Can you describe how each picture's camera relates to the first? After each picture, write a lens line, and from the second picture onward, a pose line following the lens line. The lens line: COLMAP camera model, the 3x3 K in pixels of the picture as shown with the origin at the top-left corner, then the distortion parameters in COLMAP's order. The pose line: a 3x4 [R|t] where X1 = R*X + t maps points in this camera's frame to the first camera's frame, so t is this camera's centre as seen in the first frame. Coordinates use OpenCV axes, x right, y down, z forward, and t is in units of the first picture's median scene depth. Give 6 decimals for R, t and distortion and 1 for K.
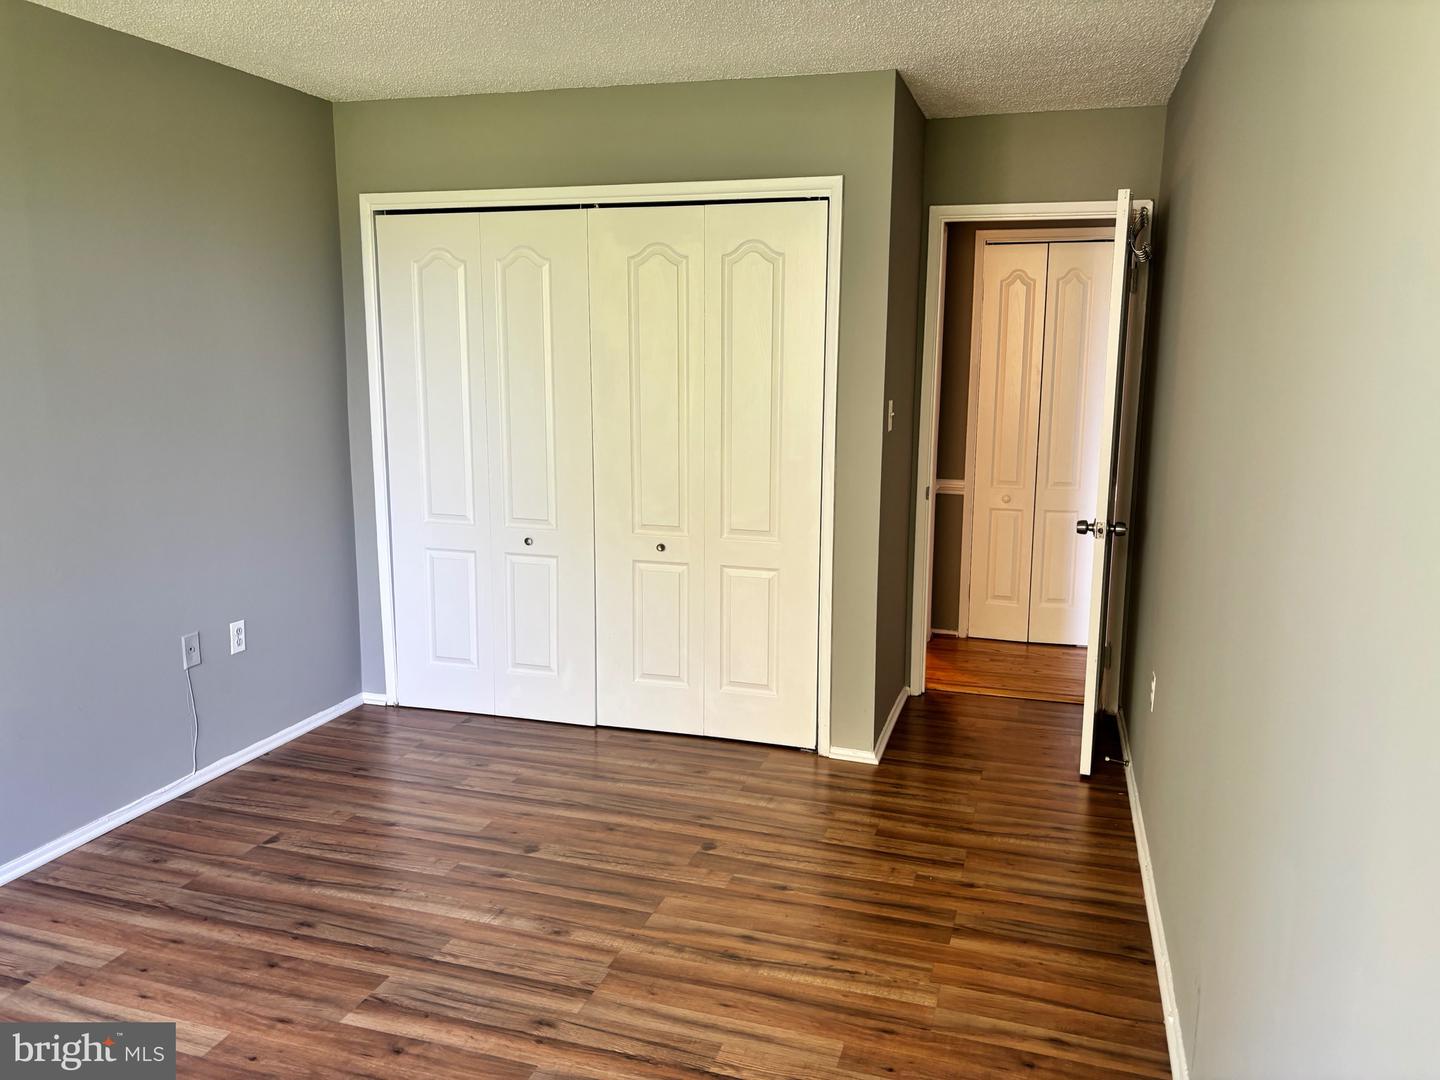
lens RADIAL K [[1086.8, 0, 714.4], [0, 1086.8, 546.0], [0, 0, 1]] dist [0.046518, -0.051802]
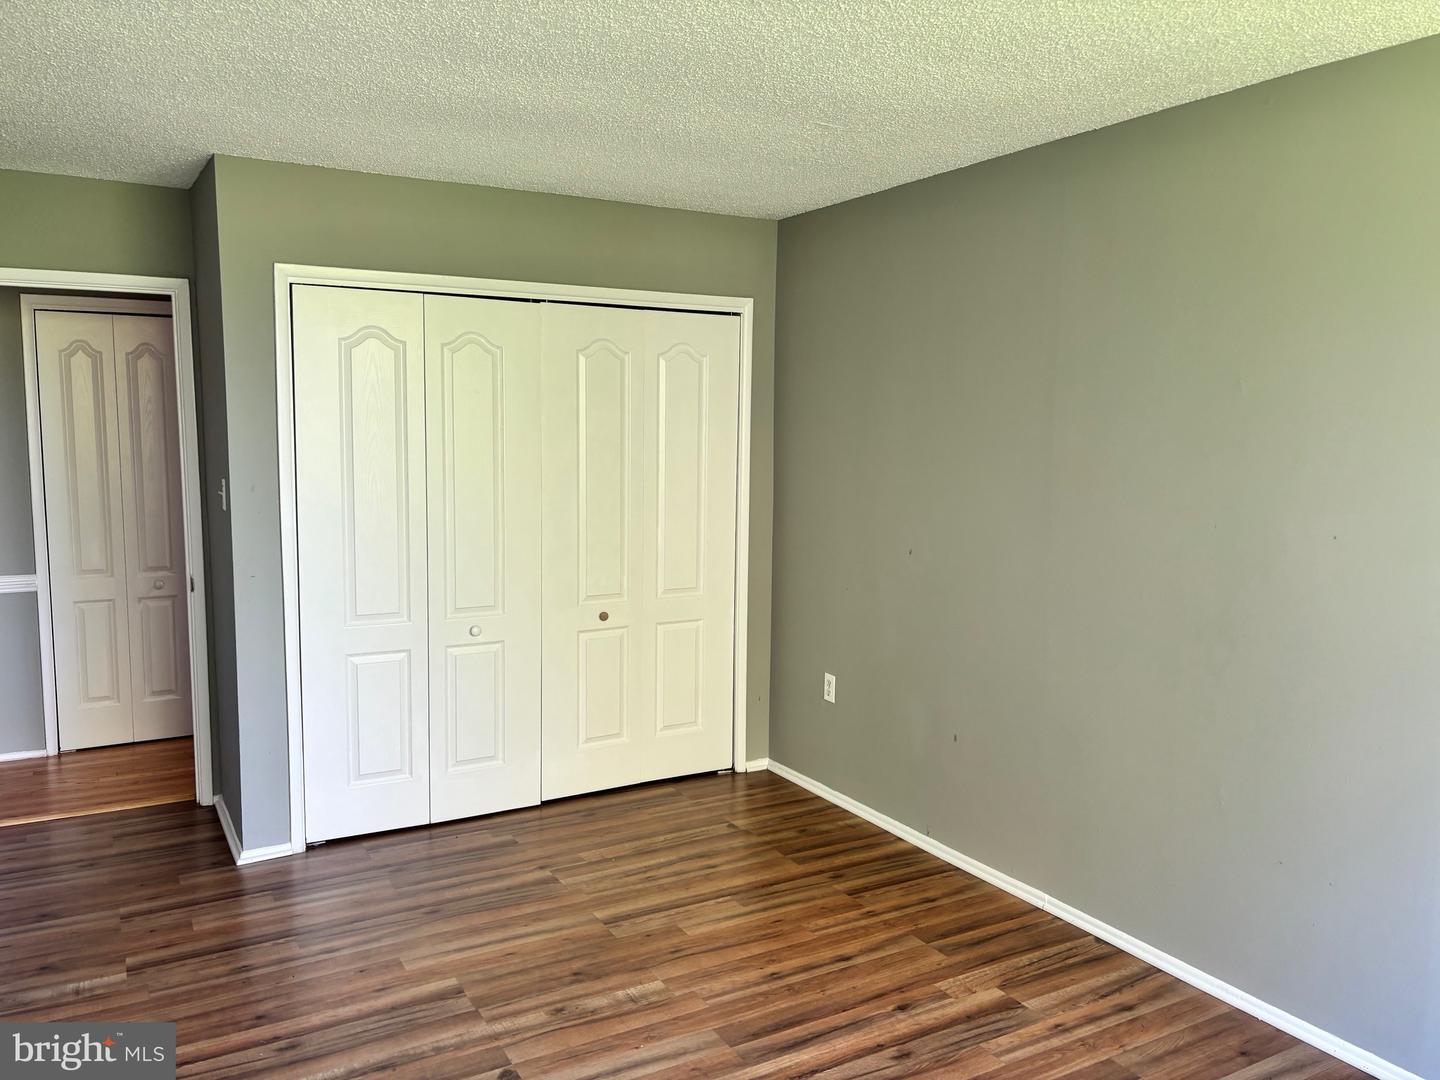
lens RADIAL K [[1086.8, 0, 709.6], [0, 1086.8, 536.4], [0, 0, 1]] dist [0.046518, -0.051802]
pose [[0.696379, -0.073803, 0.713869, -0.725094], [0.131119, 0.991040, -0.025448, -0.034535], [-0.705595, 0.111323, 0.699816, 0.159108]]
